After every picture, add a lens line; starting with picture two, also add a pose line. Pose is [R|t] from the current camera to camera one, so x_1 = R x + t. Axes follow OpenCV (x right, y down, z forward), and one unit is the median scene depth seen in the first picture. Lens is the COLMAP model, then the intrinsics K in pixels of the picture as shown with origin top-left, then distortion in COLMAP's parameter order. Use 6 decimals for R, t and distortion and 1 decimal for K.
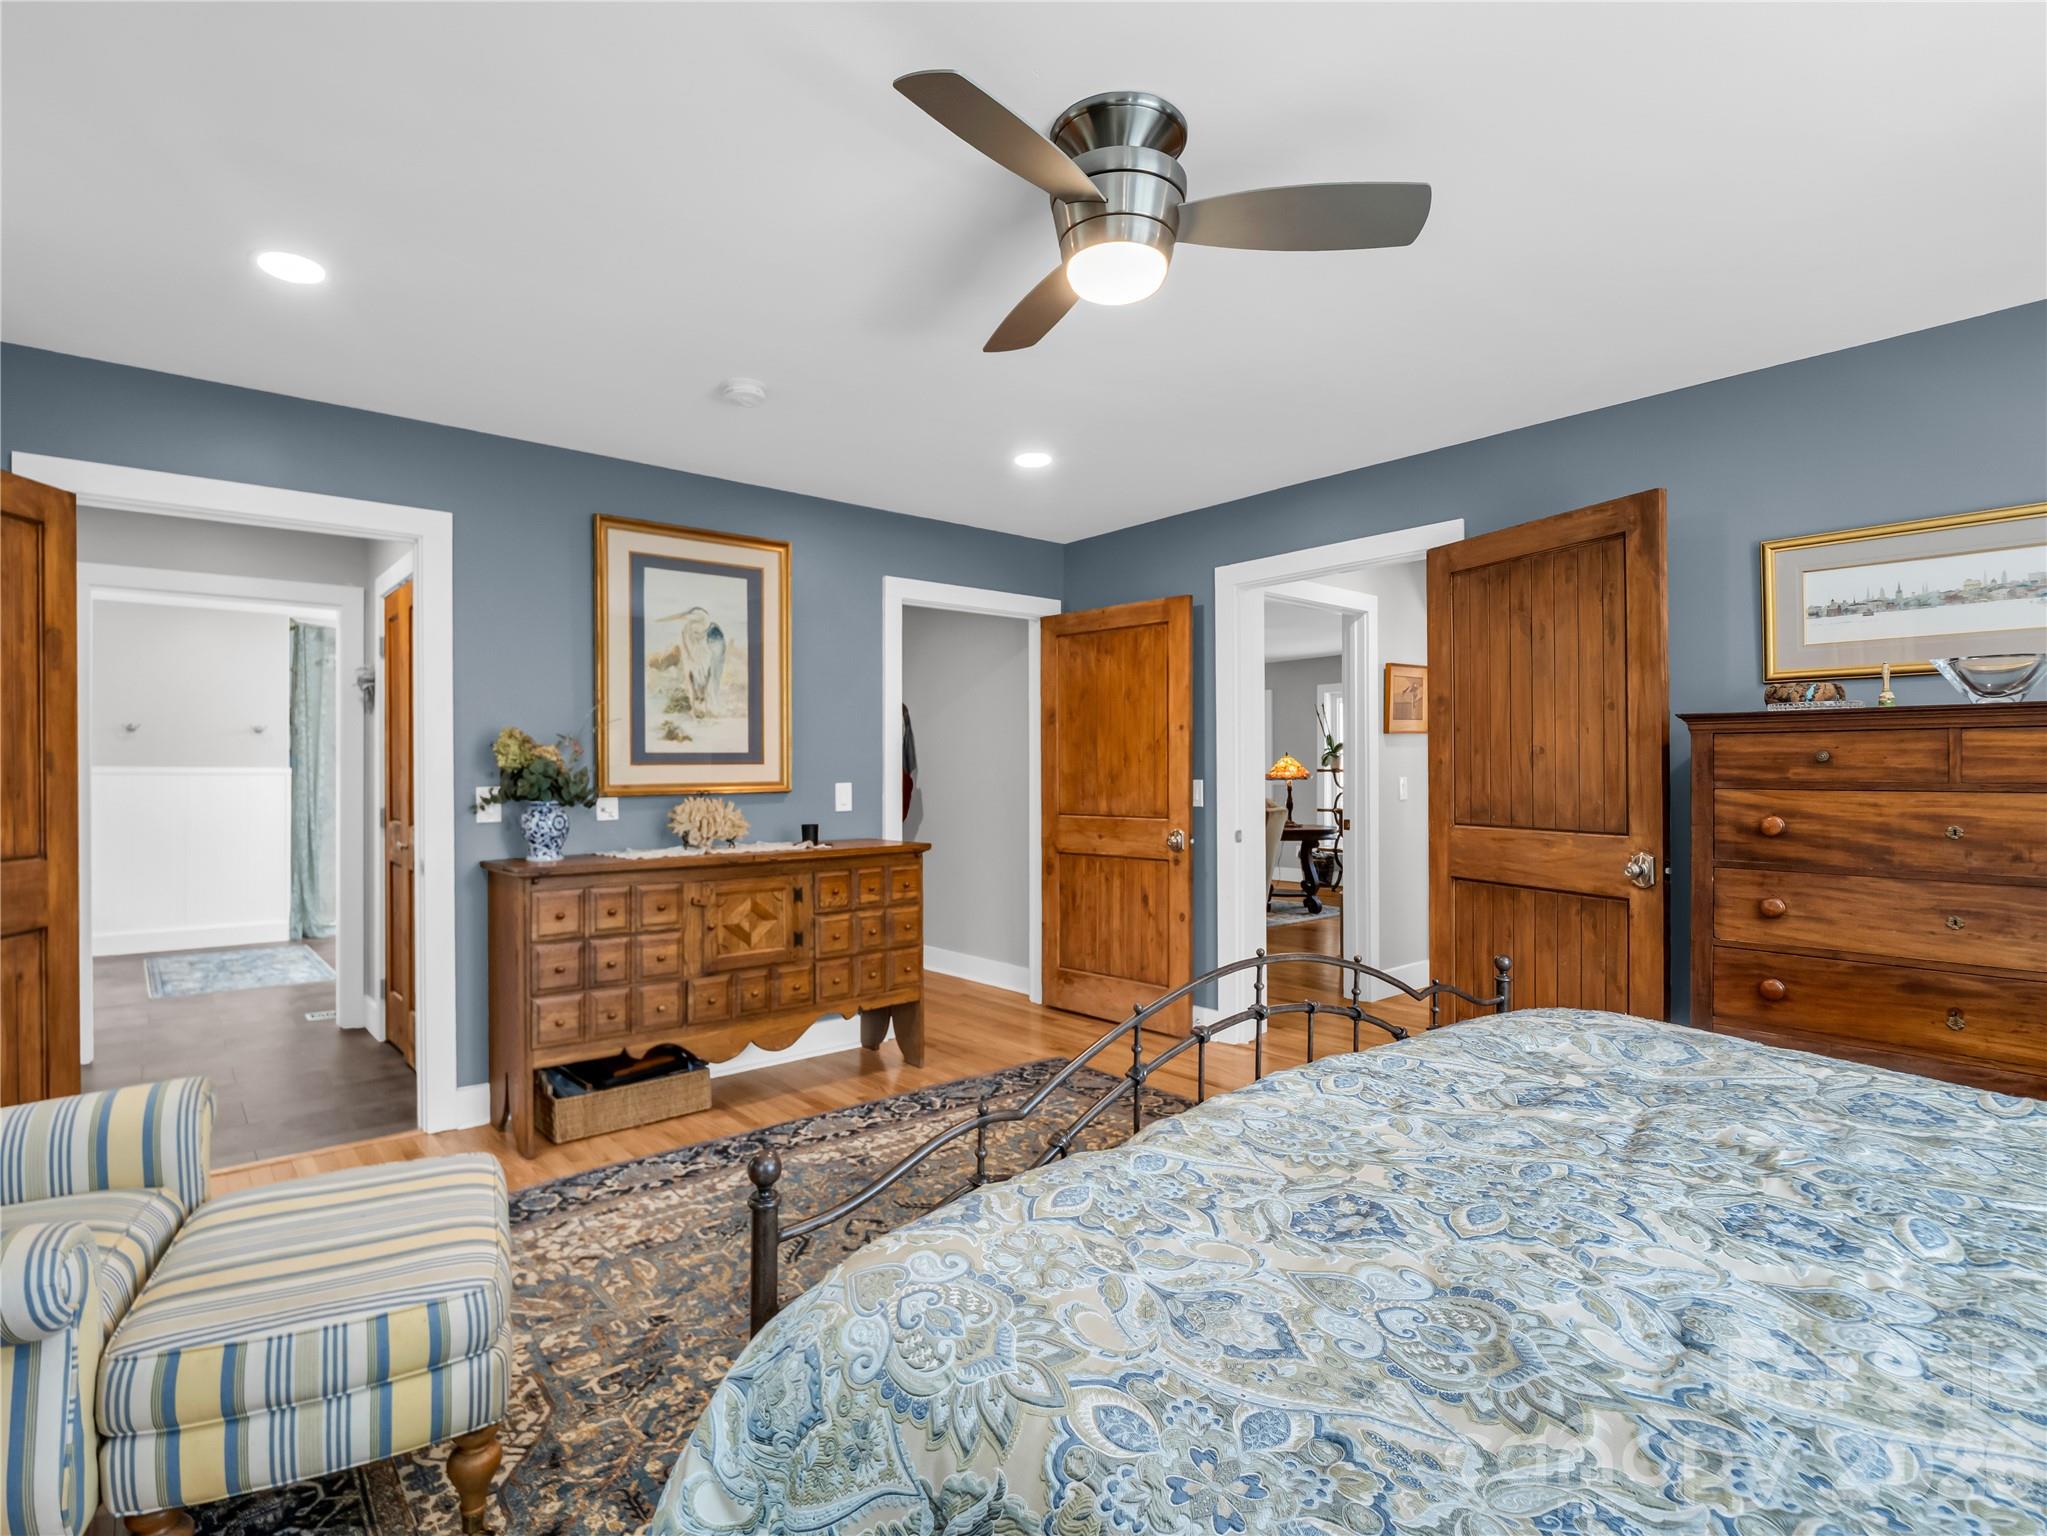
lens RADIAL K [[1011.6, 0, 997.1], [0, 1011.6, 764.5], [0, 0, 1]] dist [-0.002609, -0.009605]
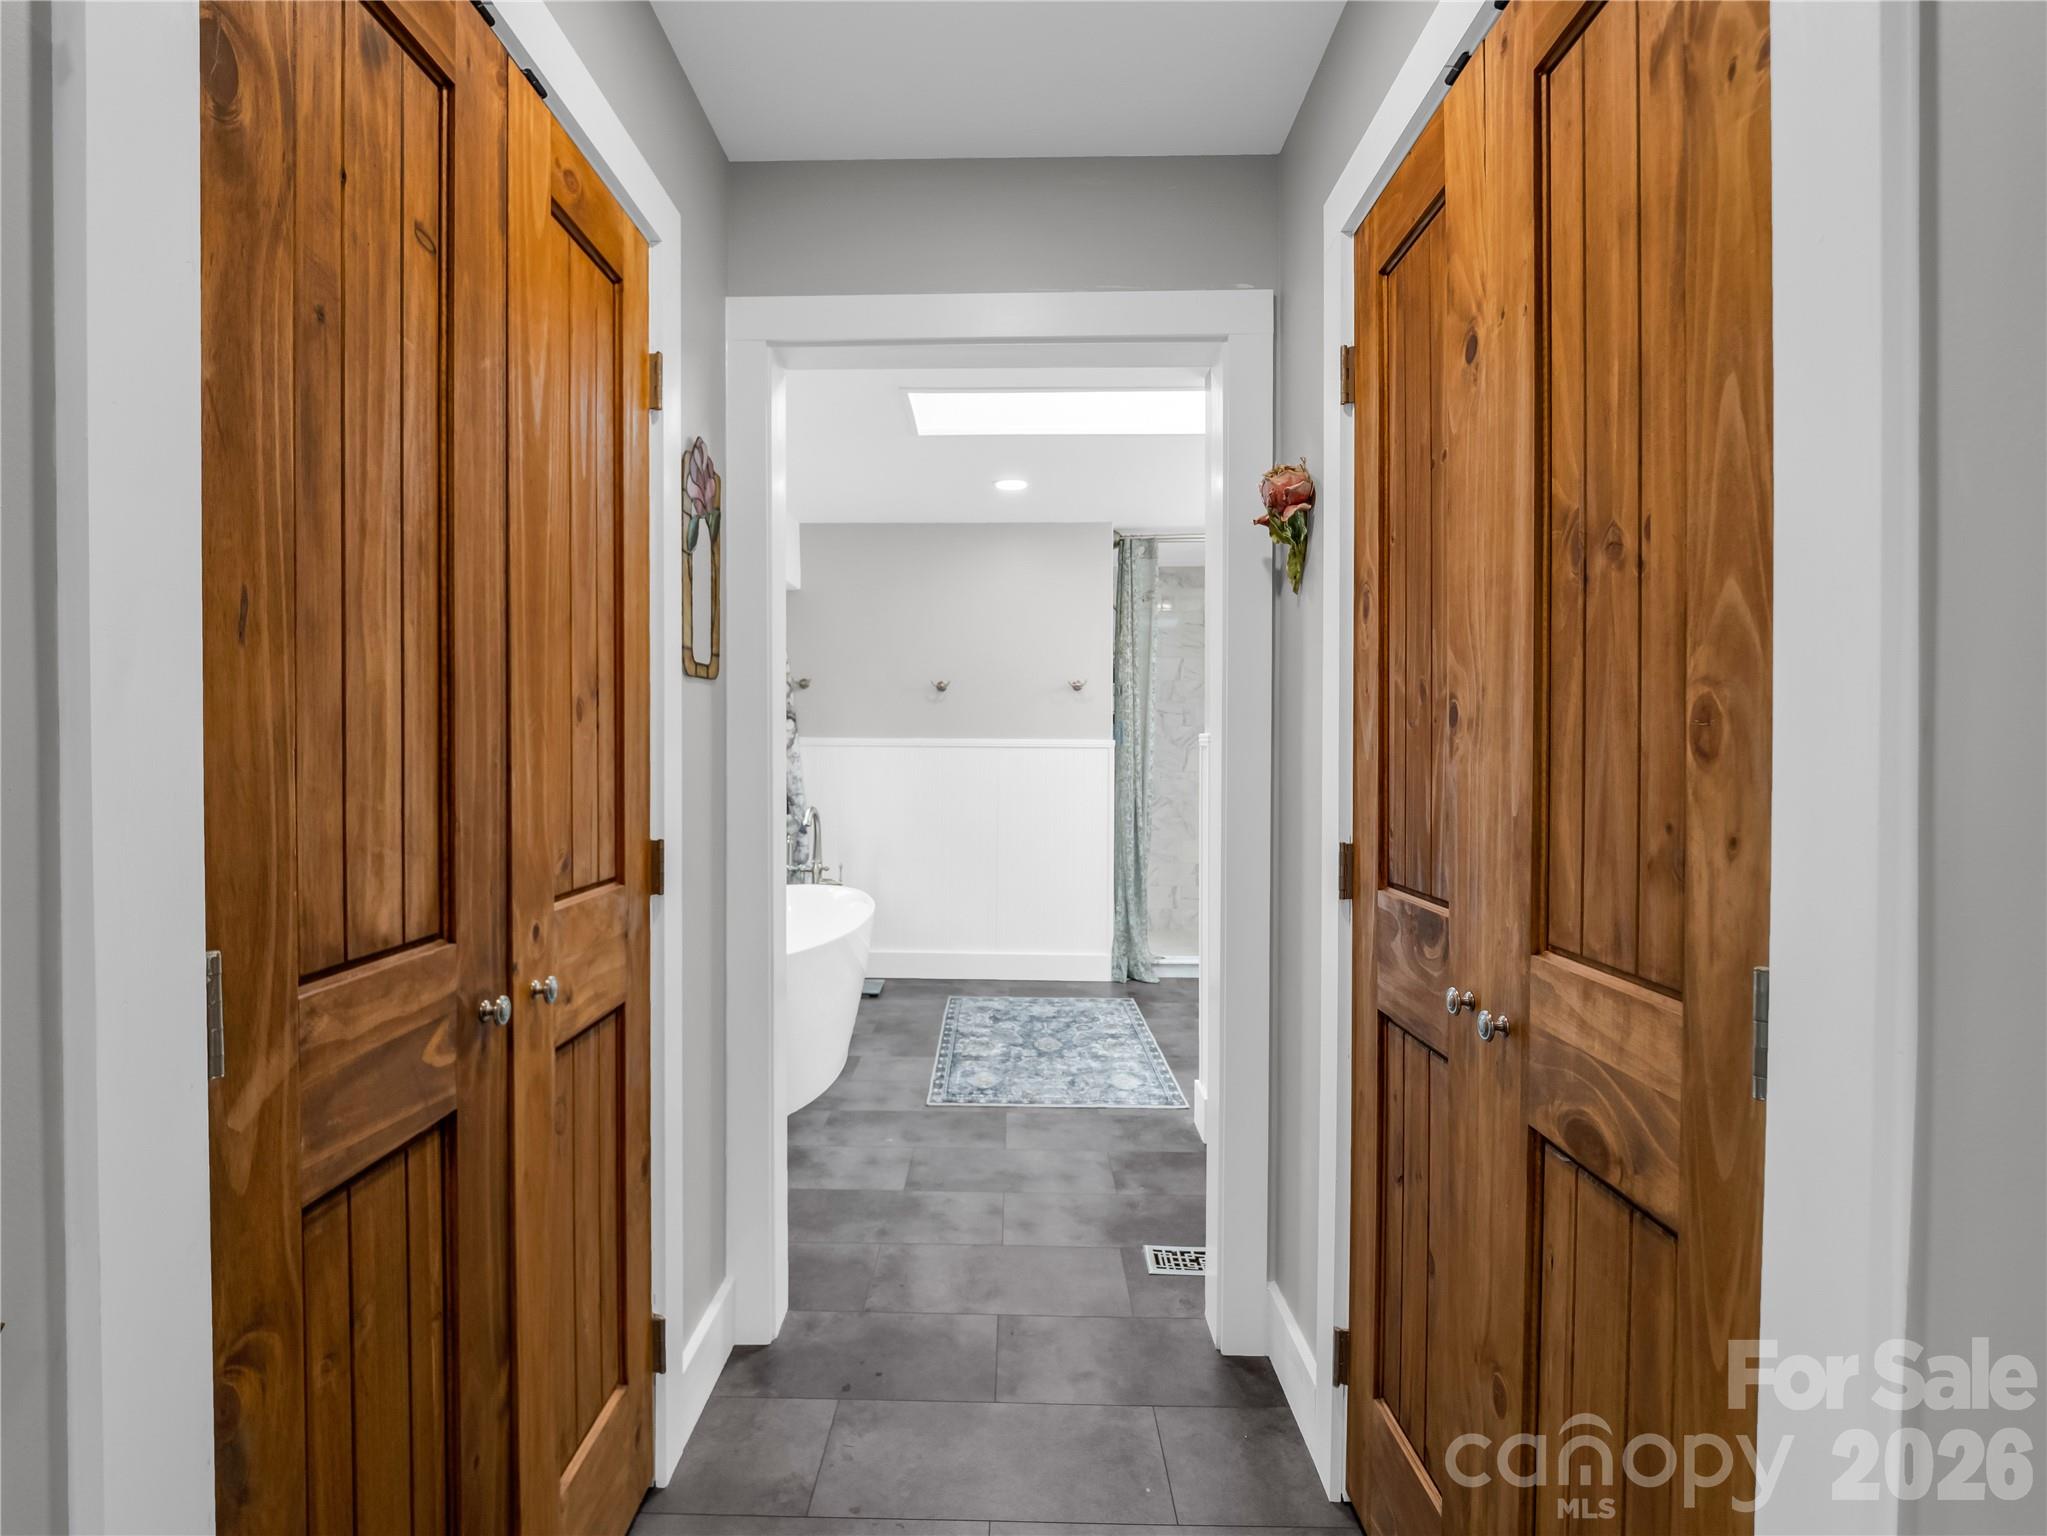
lens RADIAL K [[1011.6, 0, 997.1], [0, 1011.6, 764.5], [0, 0, 1]] dist [-0.002609, -0.009605]
pose [[0.750234, 0.015854, -0.660982, -0.300449], [-0.001053, 0.999740, 0.022785, 0.005428], [0.661172, -0.016398, 0.750055, 0.422942]]
